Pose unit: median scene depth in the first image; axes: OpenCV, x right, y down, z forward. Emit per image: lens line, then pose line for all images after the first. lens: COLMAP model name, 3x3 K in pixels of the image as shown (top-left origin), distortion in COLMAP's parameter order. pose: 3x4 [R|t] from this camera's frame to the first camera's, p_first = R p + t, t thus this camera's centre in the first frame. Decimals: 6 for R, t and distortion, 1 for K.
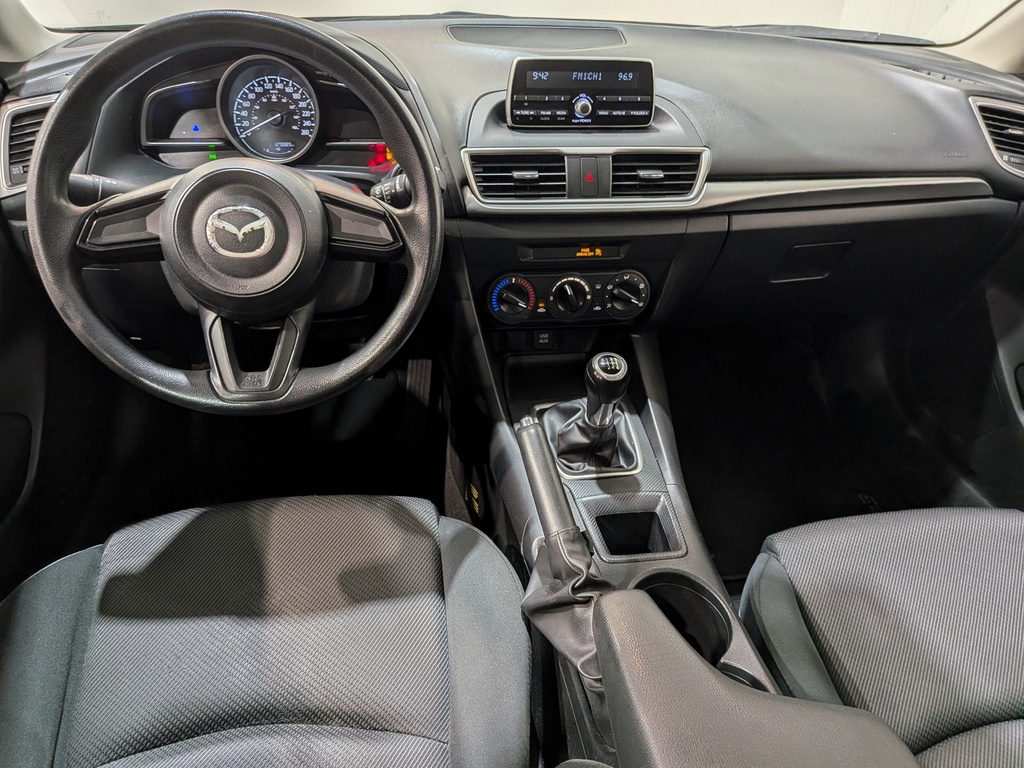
lens RADIAL K [[759.6, 0, 509.1], [0, 759.6, 387.1], [0, 0, 1]] dist [0.047346, -0.092338]
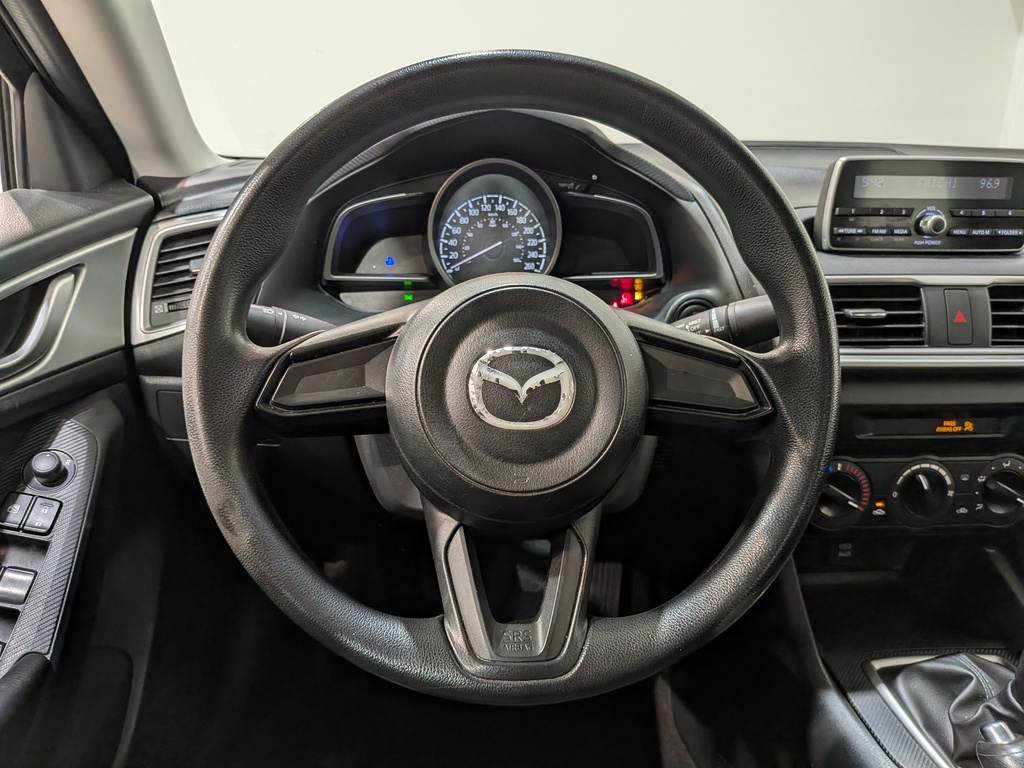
lens RADIAL K [[759.6, 0, 494.6], [0, 759.6, 391.5], [0, 0, 1]] dist [0.047346, -0.092338]
pose [[0.993993, 0.004632, -0.109347, -0.227295], [-0.028492, 0.975606, -0.217673, -0.051875], [0.105672, 0.219481, 0.969877, 0.311712]]
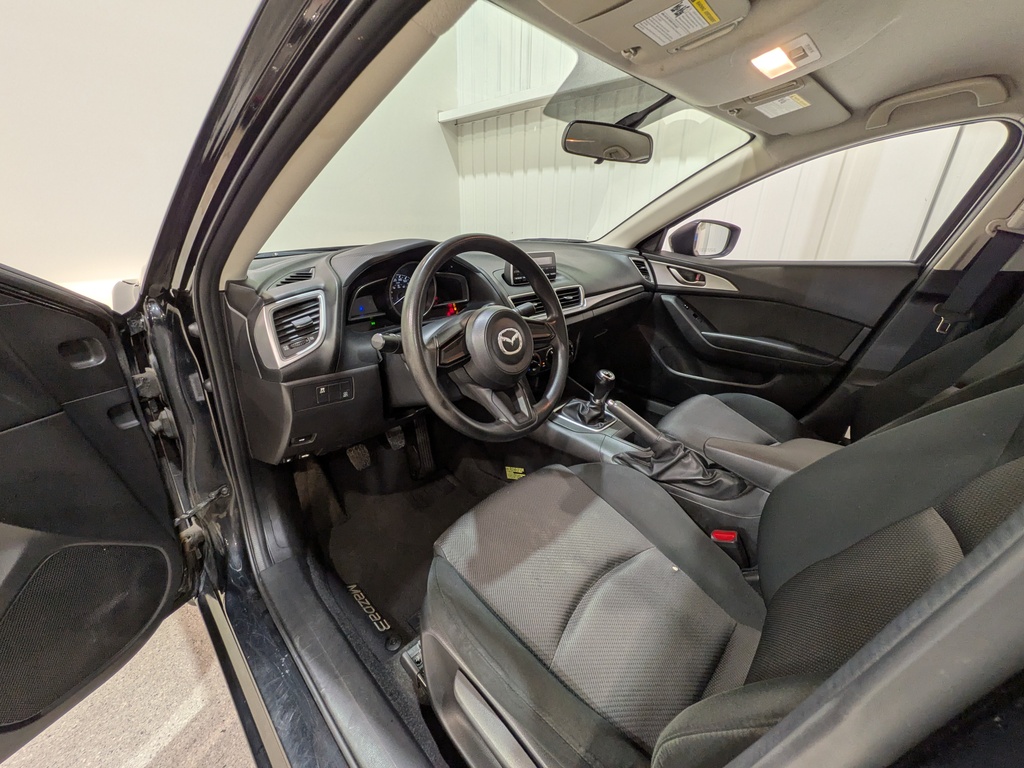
lens RADIAL K [[403.4, 0, 520.0], [0, 403.4, 389.1], [0, 0, 1]] dist [0.000787, -0.000155]
pose [[0.786804, -0.260210, 0.559669, -0.689709], [0.322701, 0.946403, -0.013650, -0.049041], [-0.526121, 0.191345, 0.828604, 0.121871]]
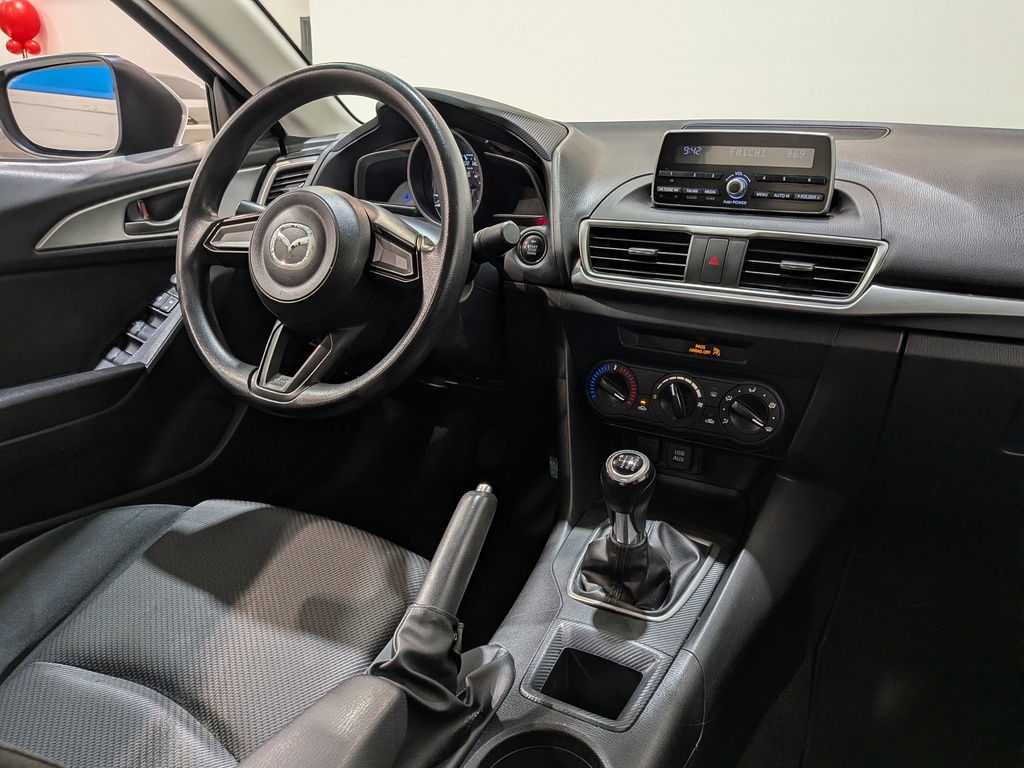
lens RADIAL K [[759.6, 0, 503.8], [0, 759.6, 397.4], [0, 0, 1]] dist [0.047346, -0.092338]
pose [[0.793984, 0.185711, -0.578880, 0.430796], [-0.298225, 0.948739, -0.104675, 0.024017], [0.529766, 0.255747, 0.808667, 0.233807]]
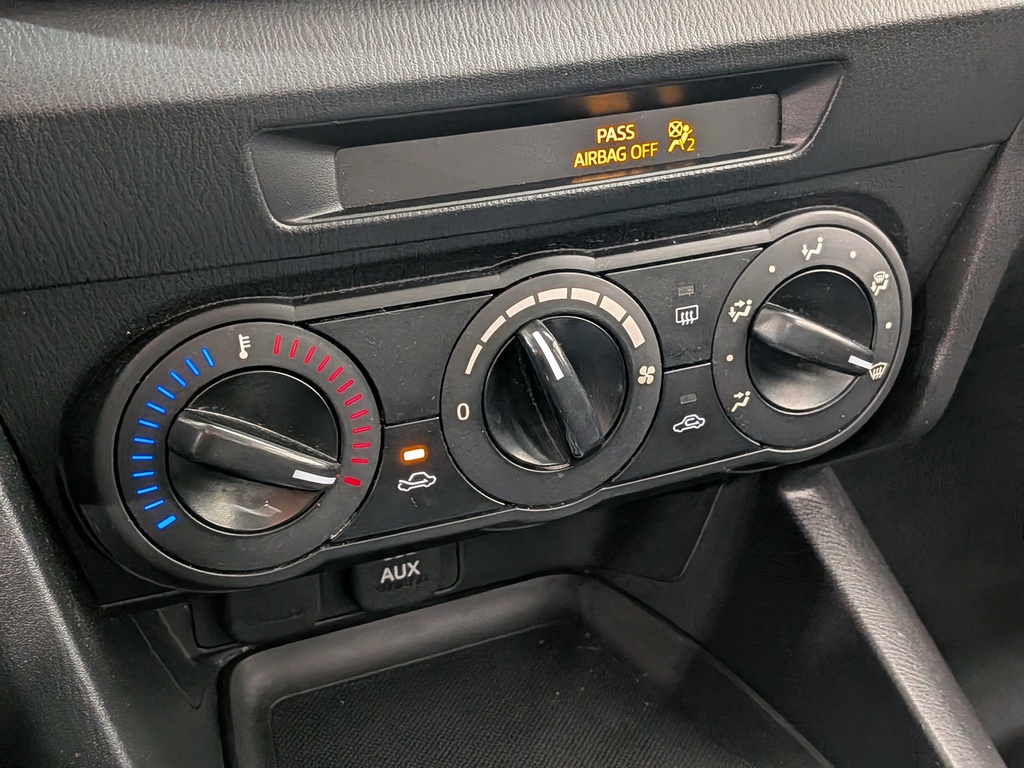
lens RADIAL K [[1436.8, 0, 509.4], [0, 1436.8, 383.0], [0, 0, 1]] dist [0.107408, 0.000000]
pose [[0.965512, -0.139640, 0.219745, -0.009270], [0.147872, 0.988775, -0.021387, -0.119507], [-0.214292, 0.053143, 0.975323, 0.685912]]
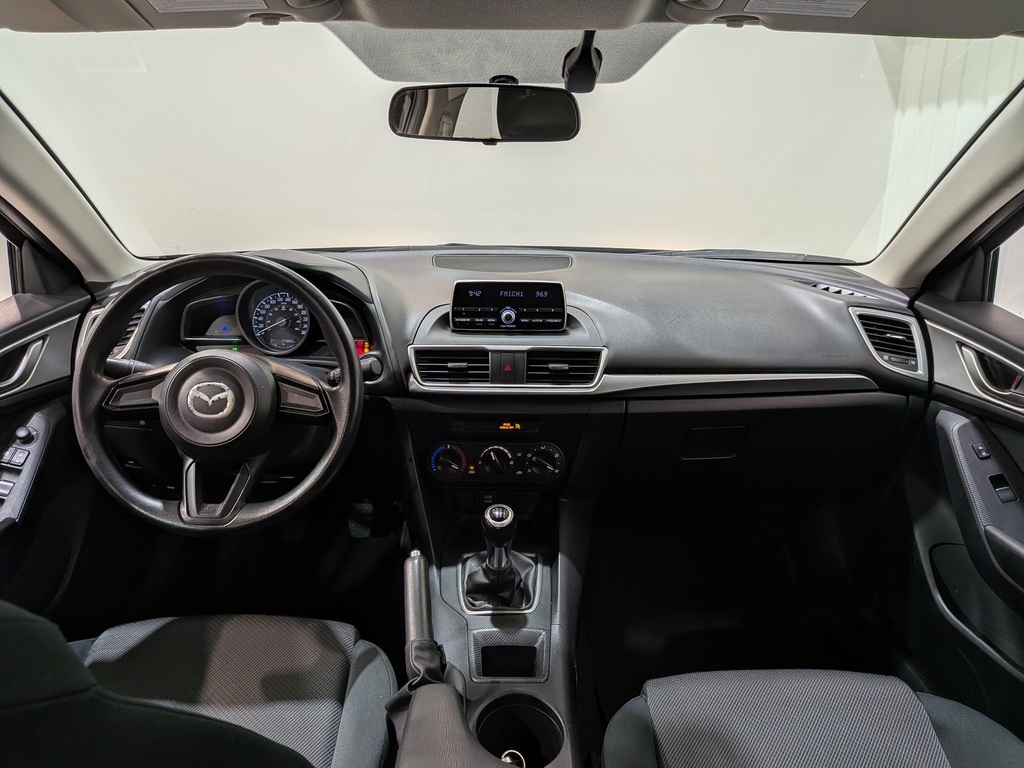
lens RADIAL K [[759.6, 0, 505.4], [0, 759.6, 383.0], [0, 0, 1]] dist [0.047346, -0.092338]
pose [[0.988489, 0.018934, -0.150102, 0.288437], [-0.056156, 0.967180, -0.247809, 0.061314], [0.140484, 0.253385, 0.957110, -0.200010]]
